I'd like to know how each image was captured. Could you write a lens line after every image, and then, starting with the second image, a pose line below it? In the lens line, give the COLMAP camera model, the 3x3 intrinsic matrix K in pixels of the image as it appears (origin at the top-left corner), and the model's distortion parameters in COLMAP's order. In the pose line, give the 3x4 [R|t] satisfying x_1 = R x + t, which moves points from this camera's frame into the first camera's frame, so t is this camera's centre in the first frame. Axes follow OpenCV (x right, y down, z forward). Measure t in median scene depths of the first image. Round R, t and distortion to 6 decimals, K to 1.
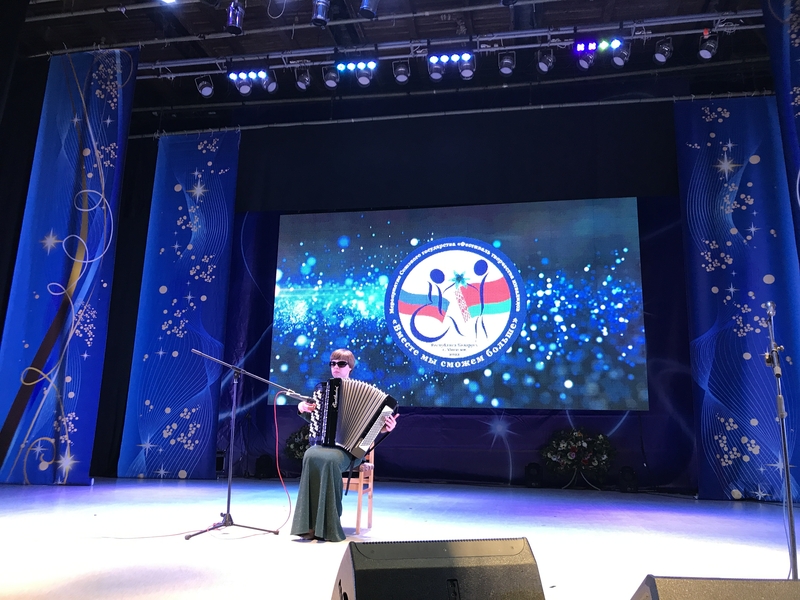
lens RADIAL K [[647.6, 0, 400.0], [0, 647.6, 300.0], [0, 0, 1]] dist [-0.001109, 0.001714]
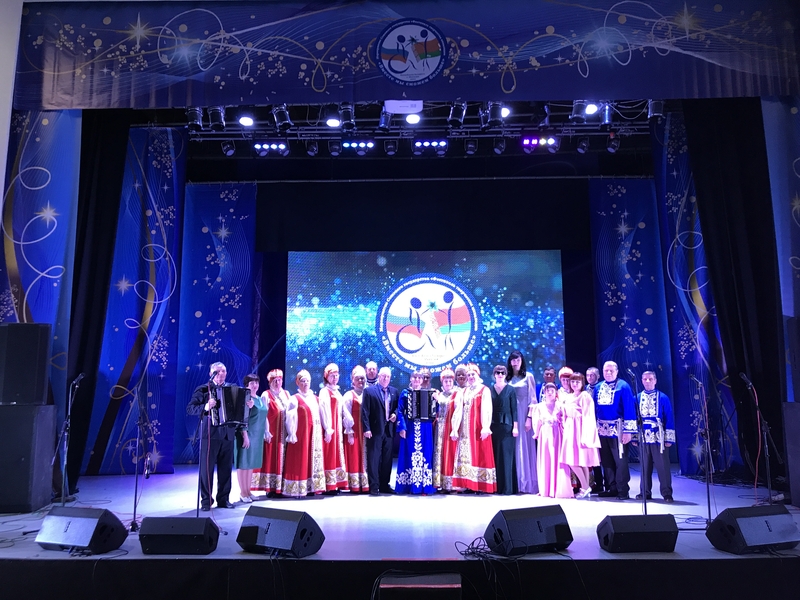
lens RADIAL K [[647.6, 0, 400.0], [0, 647.6, 300.0], [0, 0, 1]] dist [-0.001109, 0.001714]
pose [[0.987935, -0.006221, 0.154742, -0.183528], [-0.004218, 0.997742, 0.067036, -0.135346], [-0.154809, -0.066880, 0.985678, -0.305596]]
